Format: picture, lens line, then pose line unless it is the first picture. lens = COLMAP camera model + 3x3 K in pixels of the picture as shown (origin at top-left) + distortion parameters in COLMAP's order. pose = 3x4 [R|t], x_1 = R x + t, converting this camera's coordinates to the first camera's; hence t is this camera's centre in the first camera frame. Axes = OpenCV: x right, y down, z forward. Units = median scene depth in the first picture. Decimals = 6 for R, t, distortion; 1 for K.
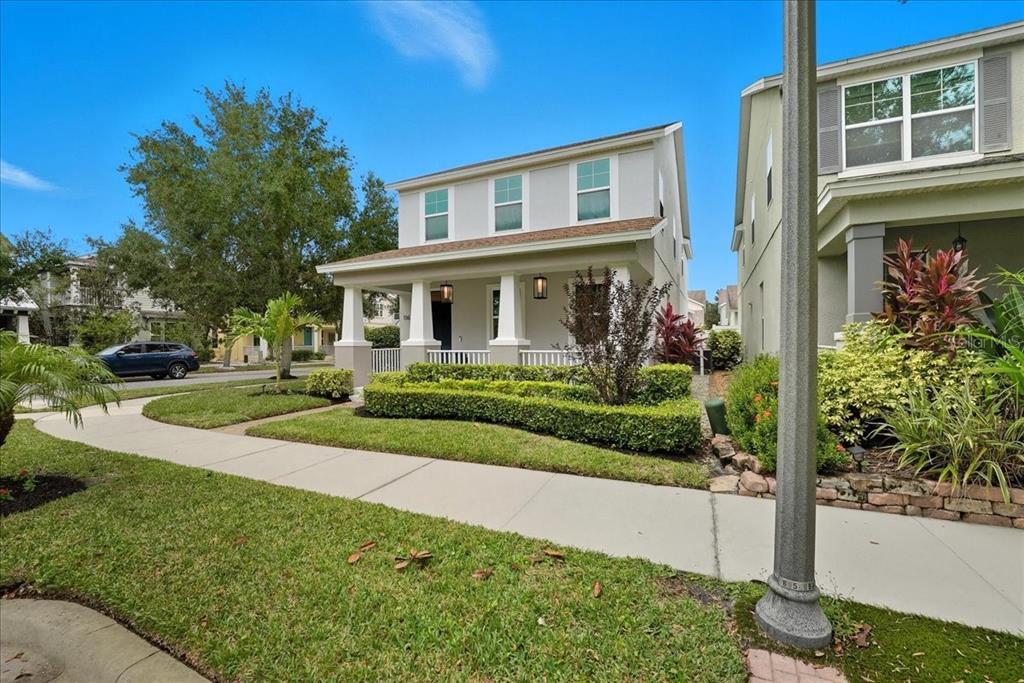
lens RADIAL K [[423.9, 0, 512.0], [0, 423.9, 341.5], [0, 0, 1]] dist [-0.012112, 0.000299]
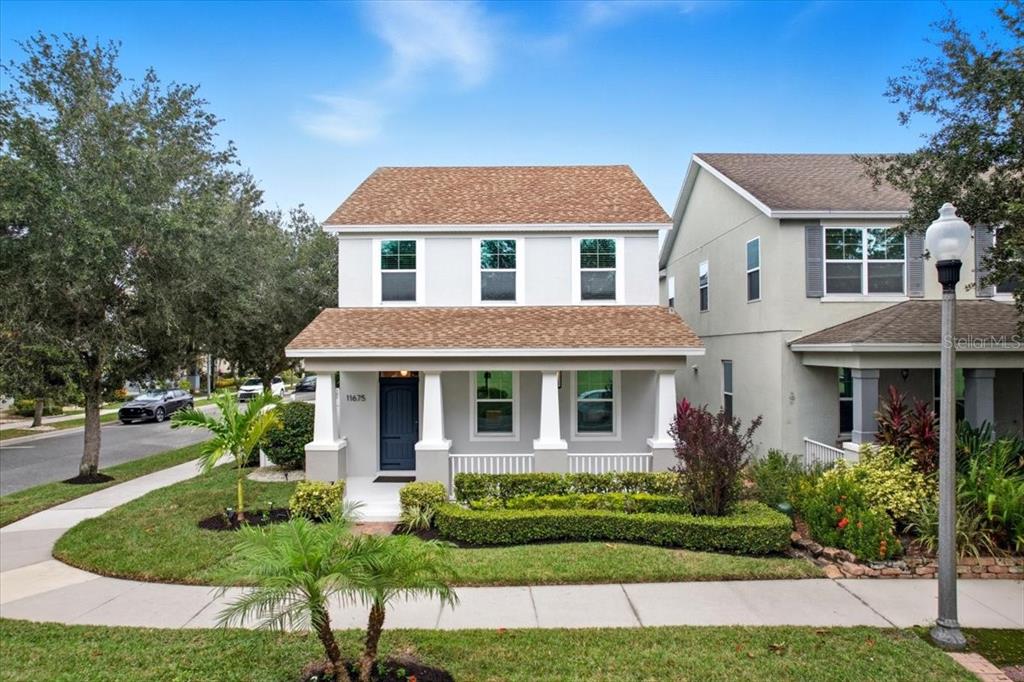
lens RADIAL K [[650.8, 0, 512.0], [0, 650.8, 341.0], [0, 0, 1]] dist [-0.073192, 0.075057]
pose [[0.913430, 0.006283, 0.406947, -1.137880], [0.000196, 0.999874, -0.015877, -0.346052], [-0.406995, 0.014582, 0.913314, -0.478152]]
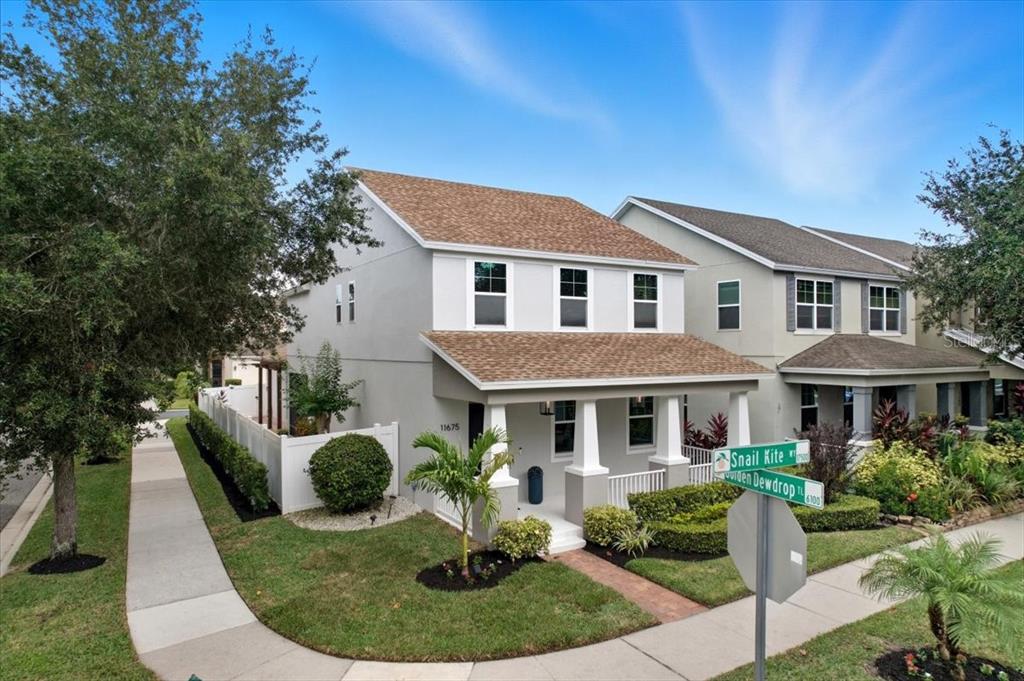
lens RADIAL K [[650.8, 0, 512.0], [0, 650.8, 340.5], [0, 0, 1]] dist [-0.073192, 0.075057]
pose [[0.574063, 0.023627, 0.818470, -2.621004], [0.006406, 0.999423, -0.033344, -0.411048], [-0.818786, 0.024384, 0.573581, 0.674432]]
